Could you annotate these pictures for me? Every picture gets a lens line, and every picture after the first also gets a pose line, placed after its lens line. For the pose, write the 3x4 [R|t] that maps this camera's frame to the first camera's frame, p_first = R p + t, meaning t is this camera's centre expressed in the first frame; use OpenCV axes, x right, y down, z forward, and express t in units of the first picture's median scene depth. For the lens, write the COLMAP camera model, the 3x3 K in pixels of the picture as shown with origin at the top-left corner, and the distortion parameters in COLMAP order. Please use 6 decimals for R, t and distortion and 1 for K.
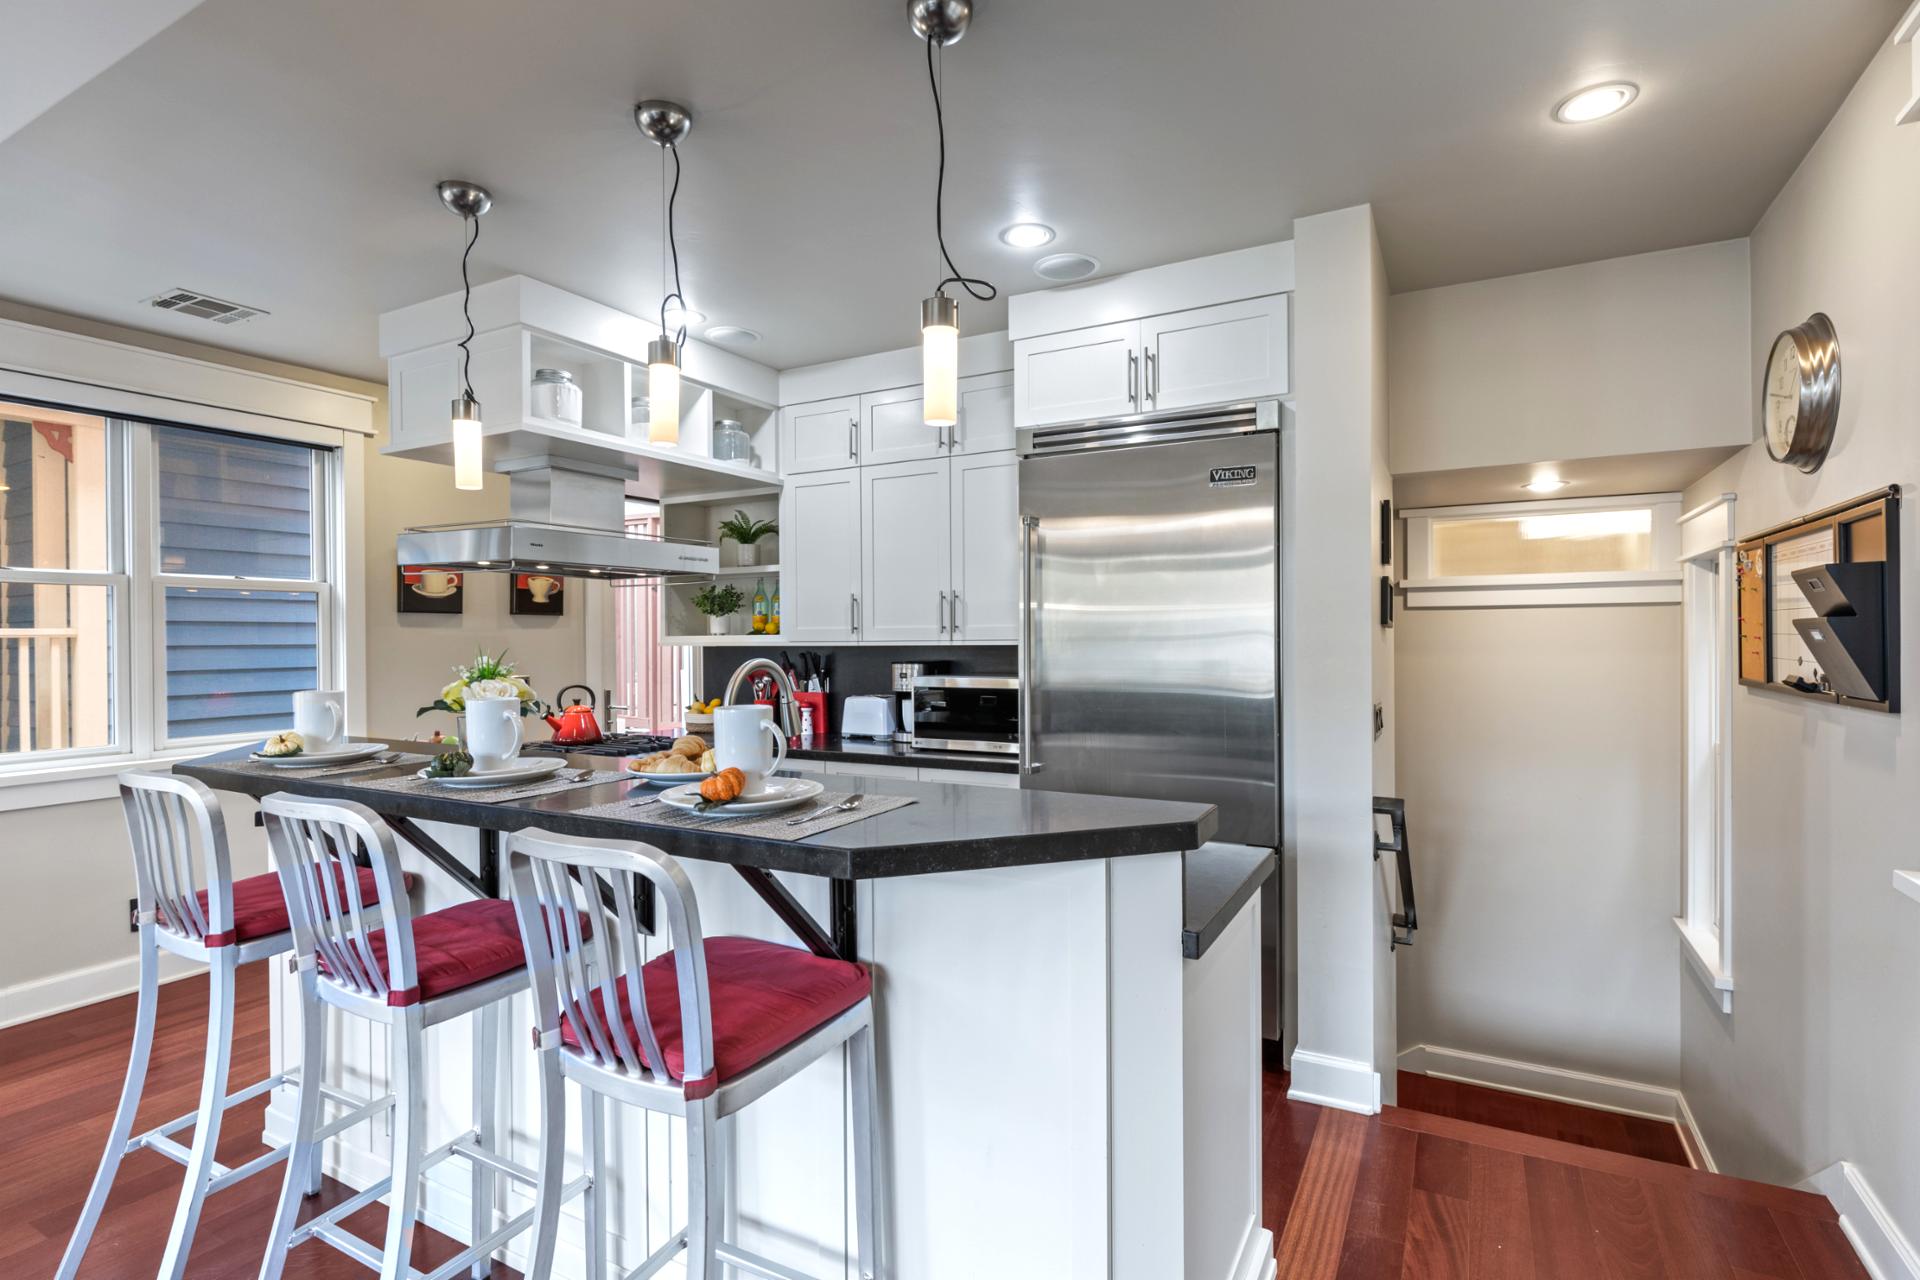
lens RADIAL K [[910.9, 0, 993.6], [0, 910.9, 643.3], [0, 0, 1]] dist [-0.000678, -0.000108]
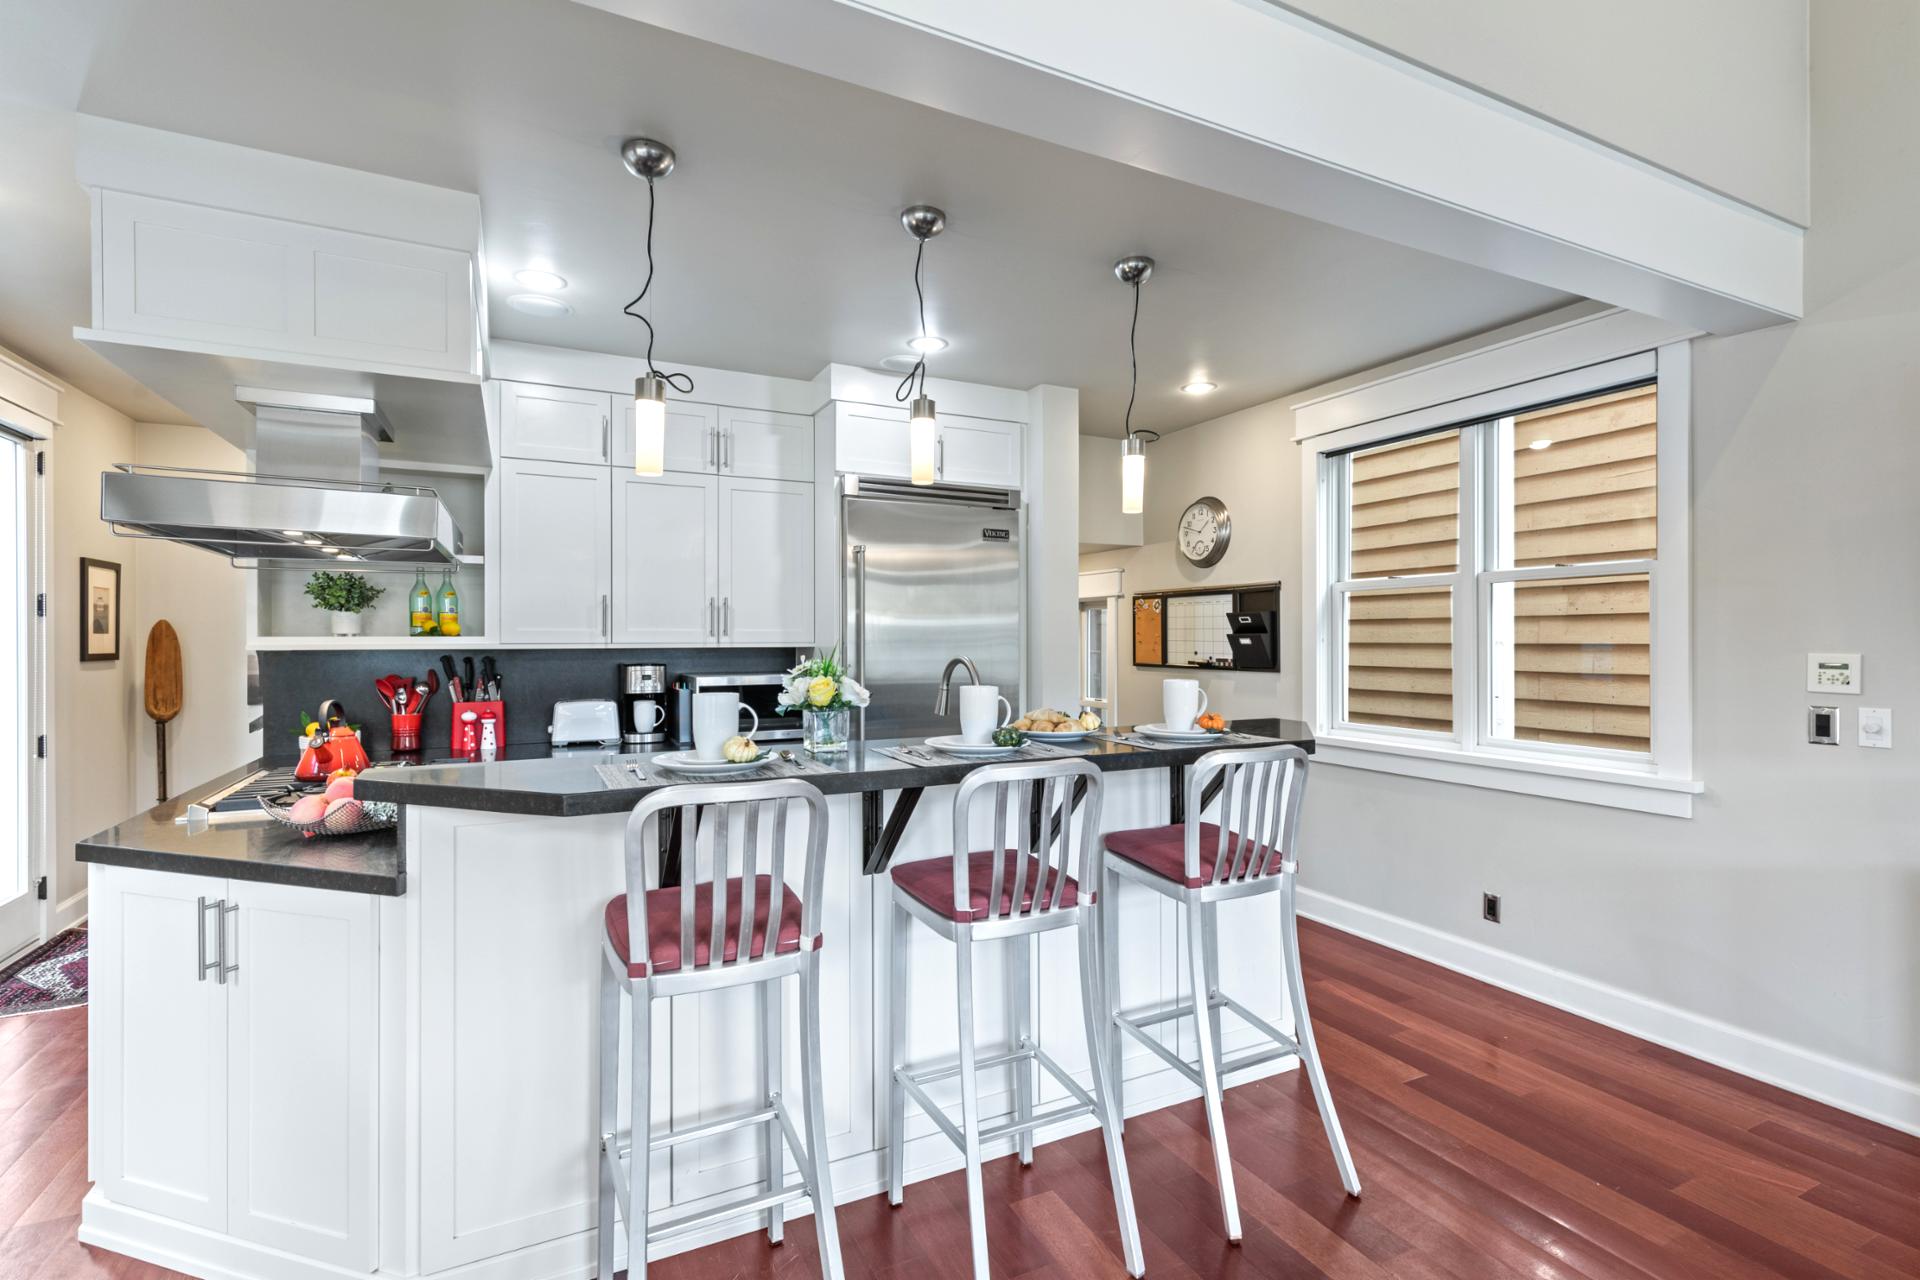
lens RADIAL K [[847.3, 0, 960.0], [0, 847.3, 640.0], [0, 0, 1]] dist [0.001528, 0.000547]
pose [[0.593449, 0.006333, 0.804846, -0.731890], [0.002468, 0.999950, -0.009688, 0.003902], [-0.804868, 0.007736, 0.593404, 0.172088]]
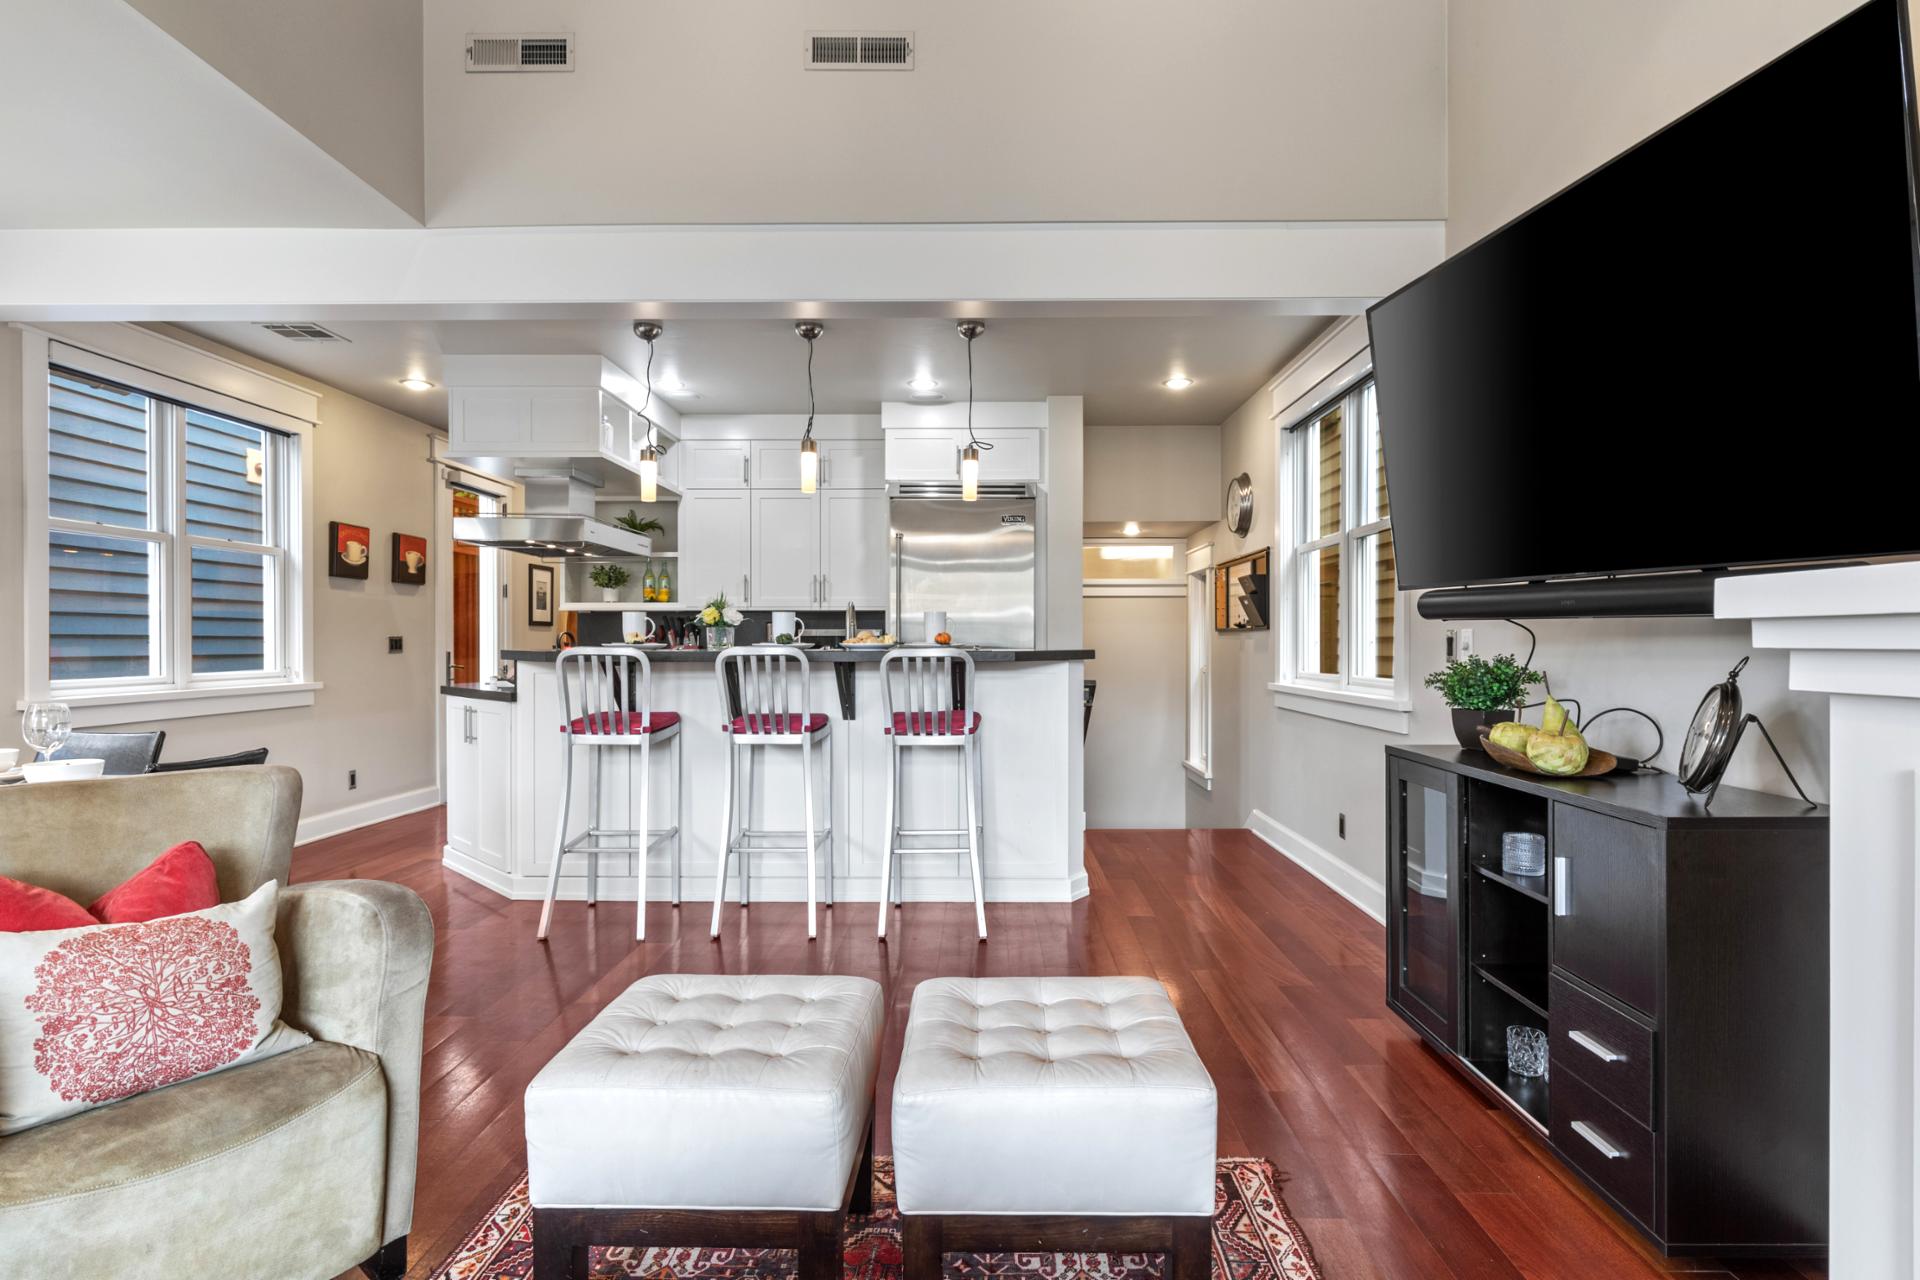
lens RADIAL K [[910.9, 0, 993.6], [0, 910.9, 643.3], [0, 0, 1]] dist [-0.000678, -0.000108]
pose [[0.884130, 0.004152, 0.467222, -0.541409], [-0.001878, 0.999984, -0.005332, 0.071283], [-0.467237, 0.003837, 0.884124, -0.549188]]
